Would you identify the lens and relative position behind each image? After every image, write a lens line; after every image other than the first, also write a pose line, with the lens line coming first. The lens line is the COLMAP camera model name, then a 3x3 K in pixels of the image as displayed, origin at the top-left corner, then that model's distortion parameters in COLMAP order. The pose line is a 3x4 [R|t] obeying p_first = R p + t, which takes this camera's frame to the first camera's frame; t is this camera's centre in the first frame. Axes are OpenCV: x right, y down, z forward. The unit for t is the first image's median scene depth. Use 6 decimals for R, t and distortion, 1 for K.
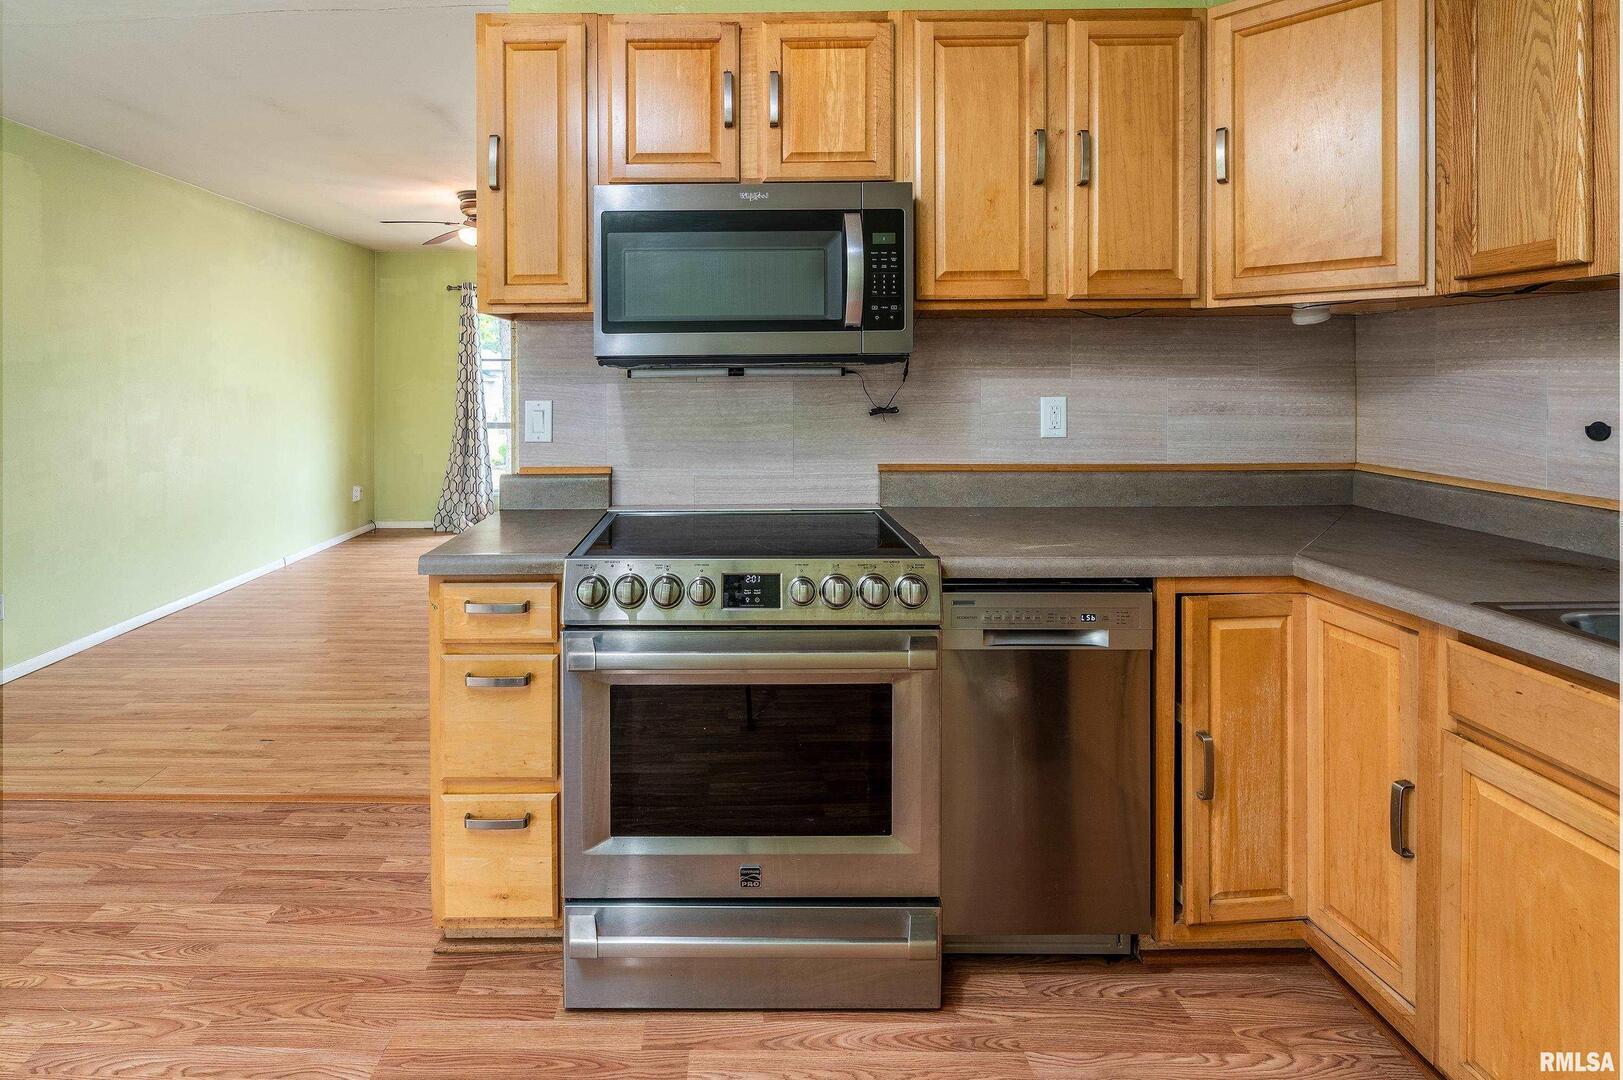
lens RADIAL K [[766.5, 0, 731.3], [0, 766.5, 385.6], [0, 0, 1]] dist [-0.007617, 0.002009]
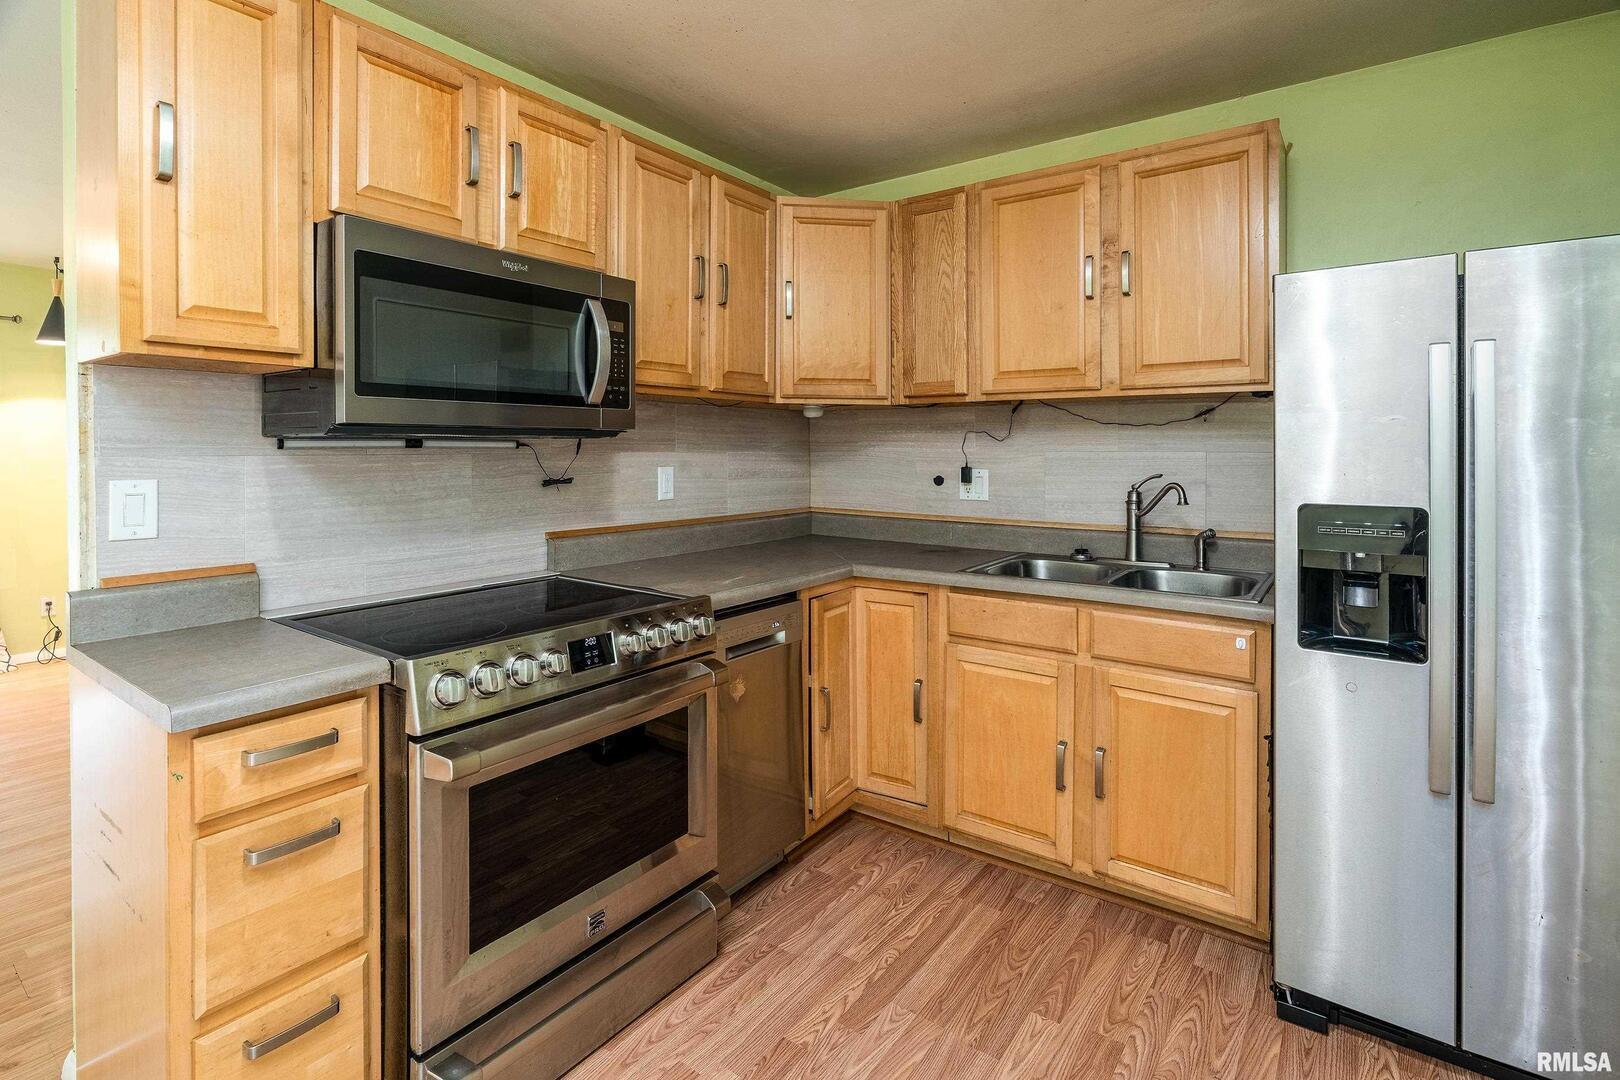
lens RADIAL K [[765.1, 0, 765.3], [0, 765.1, 458.2], [0, 0, 1]] dist [-0.007617, 0.002009]
pose [[0.612341, -0.002172, 0.790591, -0.601457], [0.003535, 0.999994, 0.000009, 0.001752], [-0.790586, 0.002789, 0.612345, 0.154615]]
